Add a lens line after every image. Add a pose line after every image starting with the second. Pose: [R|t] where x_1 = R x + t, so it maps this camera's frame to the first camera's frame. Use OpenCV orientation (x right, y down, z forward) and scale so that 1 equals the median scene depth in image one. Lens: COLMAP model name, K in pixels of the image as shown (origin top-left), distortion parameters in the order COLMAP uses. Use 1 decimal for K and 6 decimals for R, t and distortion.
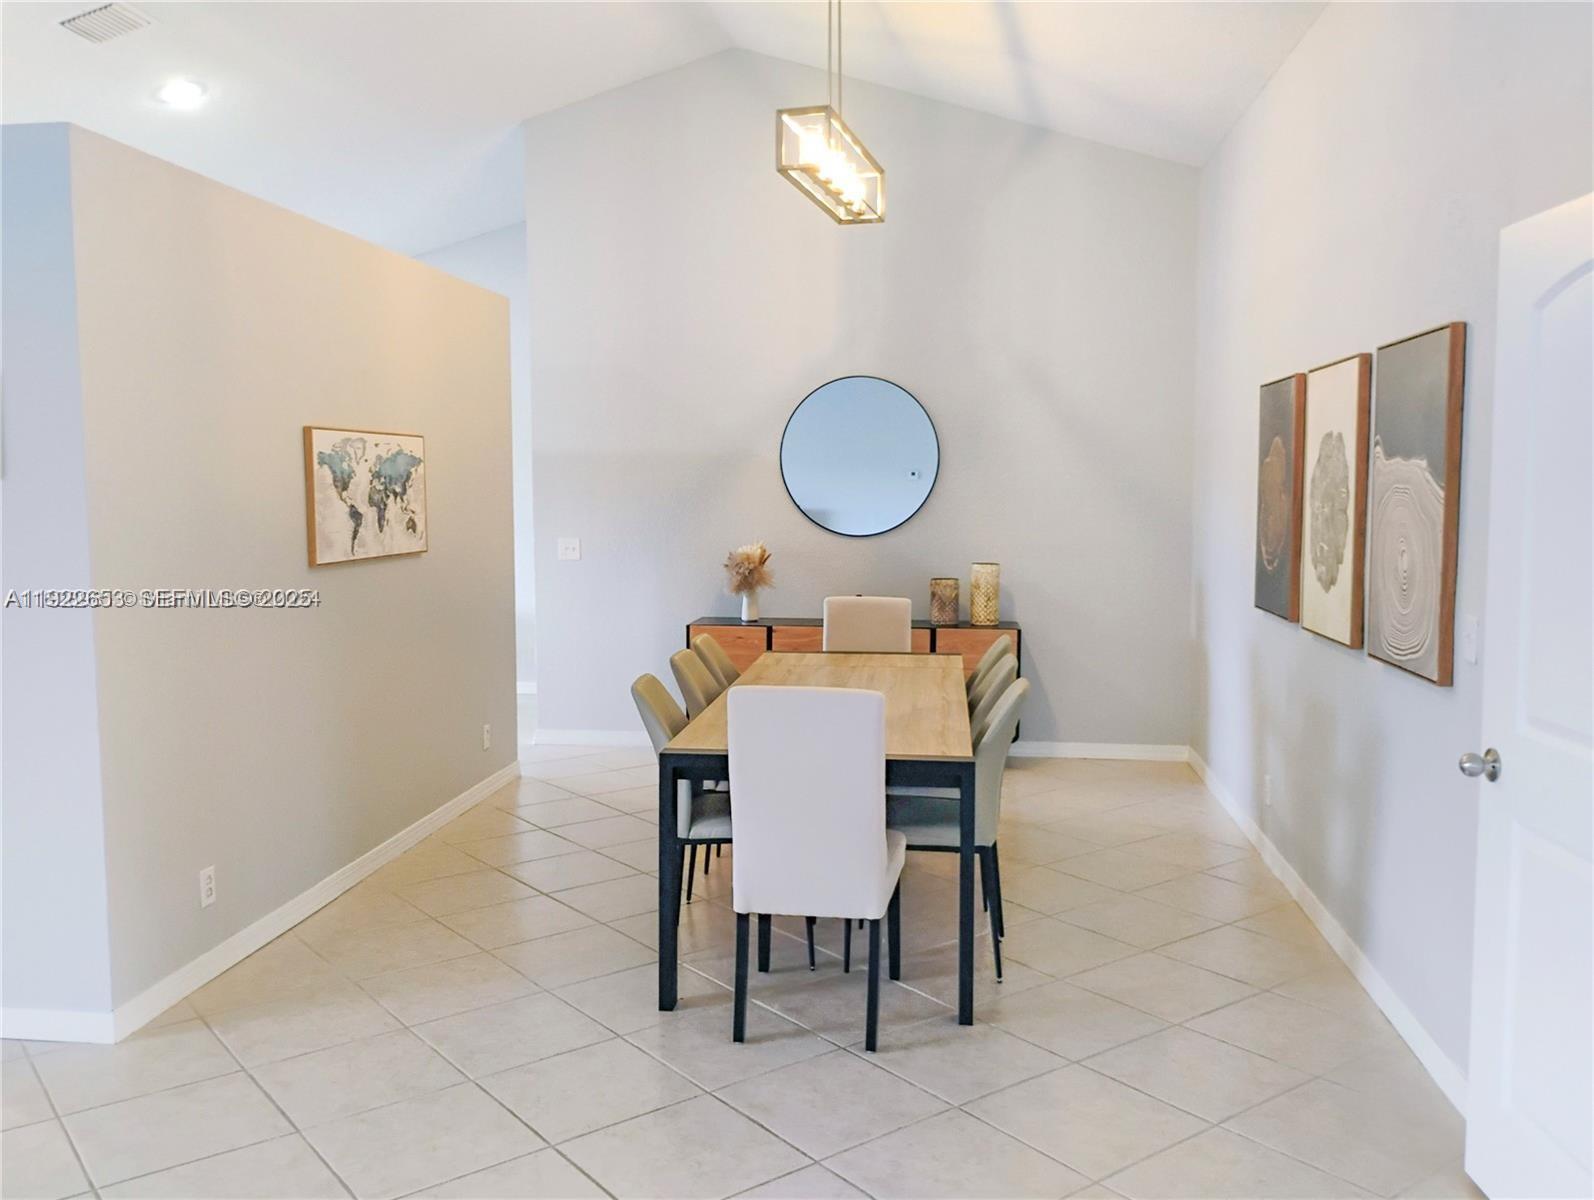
lens RADIAL K [[1357.8, 0, 778.2], [0, 1357.8, 579.6], [0, 0, 1]] dist [0.045651, -0.050065]
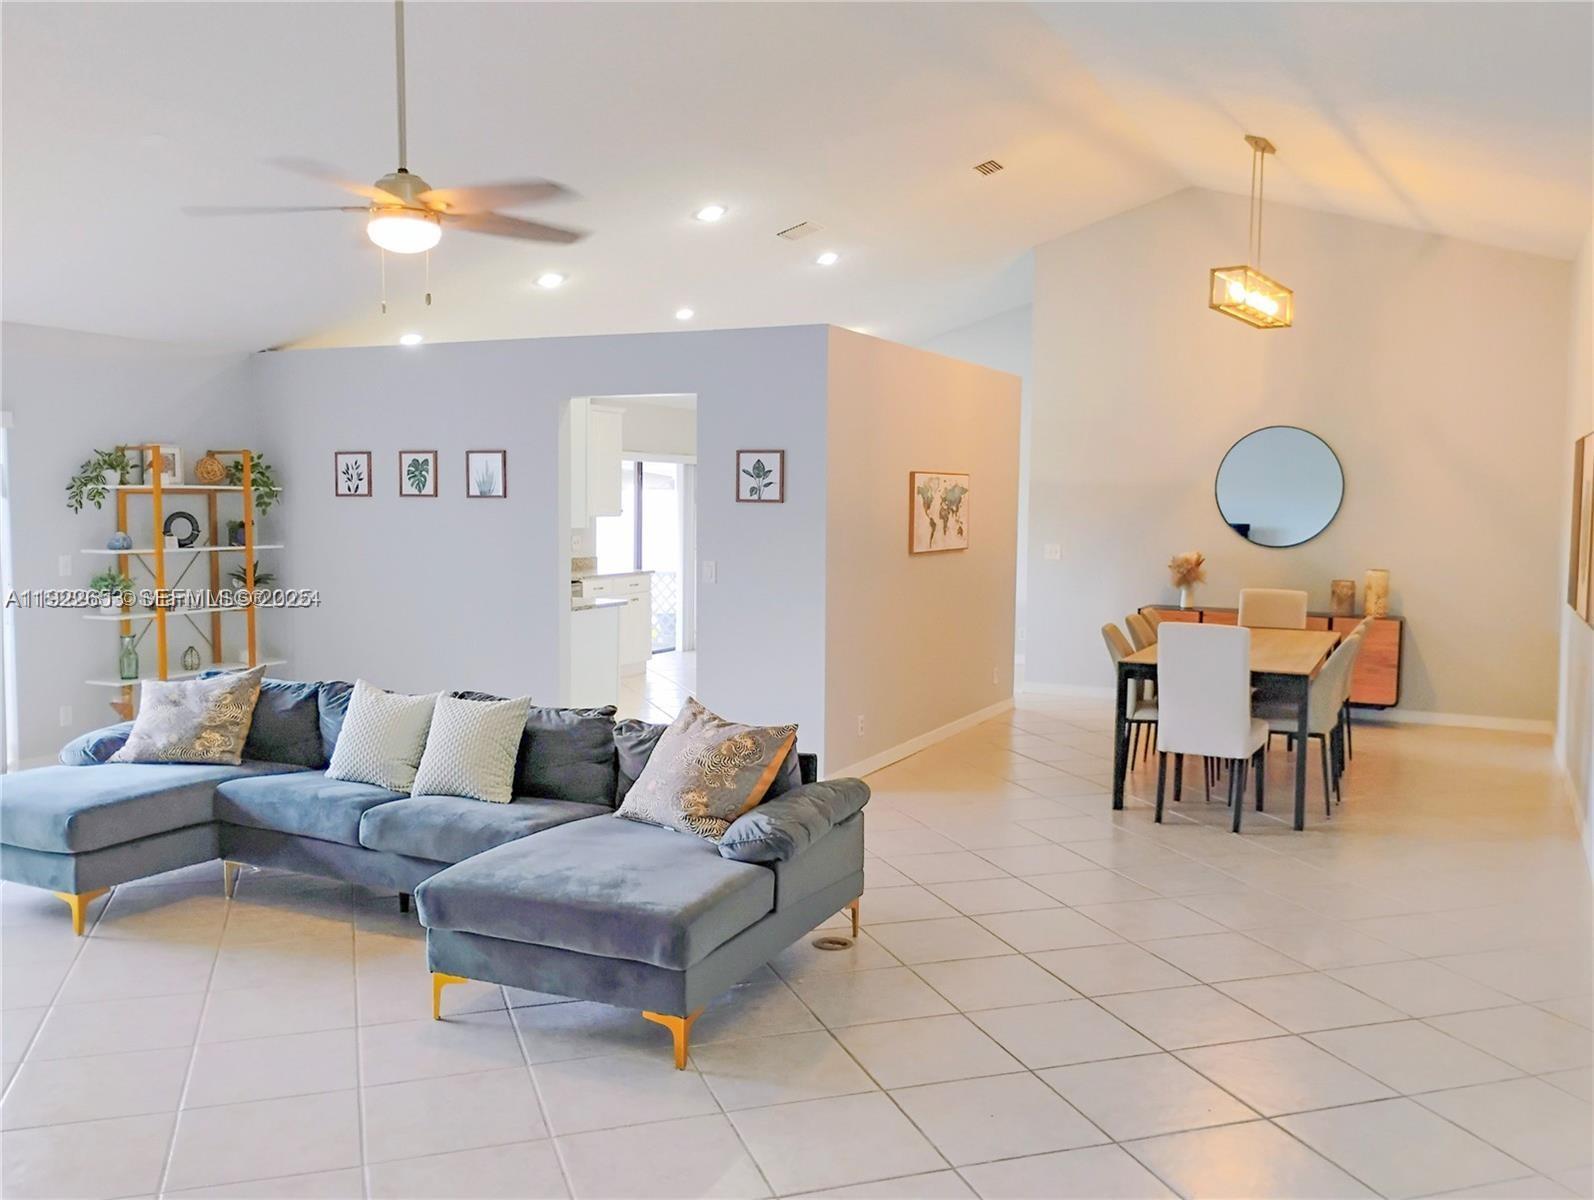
lens RADIAL K [[1357.8, 0, 801.5], [0, 1357.8, 621.6], [0, 0, 1]] dist [0.045651, -0.050065]
pose [[0.950859, 0.039440, -0.307101, 0.042127], [-0.033560, 0.999139, 0.024404, 0.031756], [0.307799, -0.012899, 0.951364, -0.544628]]
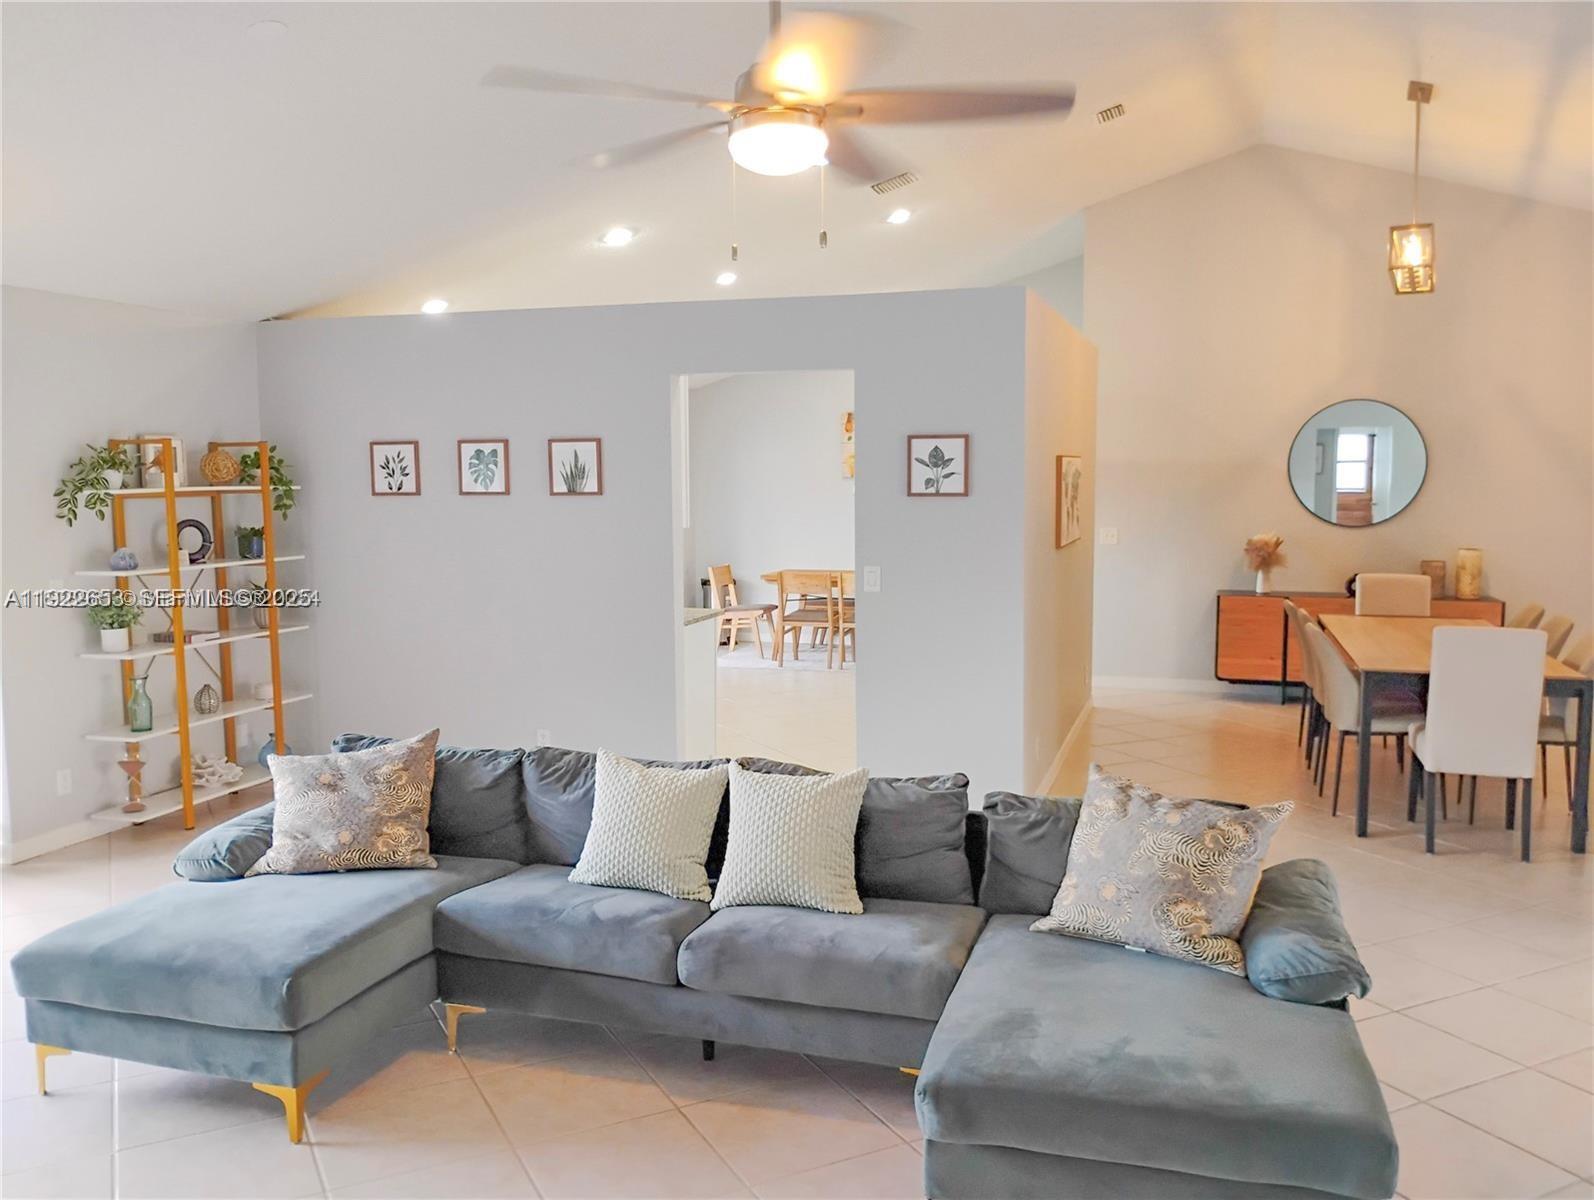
lens RADIAL K [[1357.8, 0, 805.0], [0, 1357.8, 585.3], [0, 0, 1]] dist [0.045651, -0.050065]
pose [[0.984651, 0.010433, -0.174221, -0.296193], [-0.007719, 0.999838, 0.016250, 0.007254], [0.174363, -0.014656, 0.984572, -0.431919]]
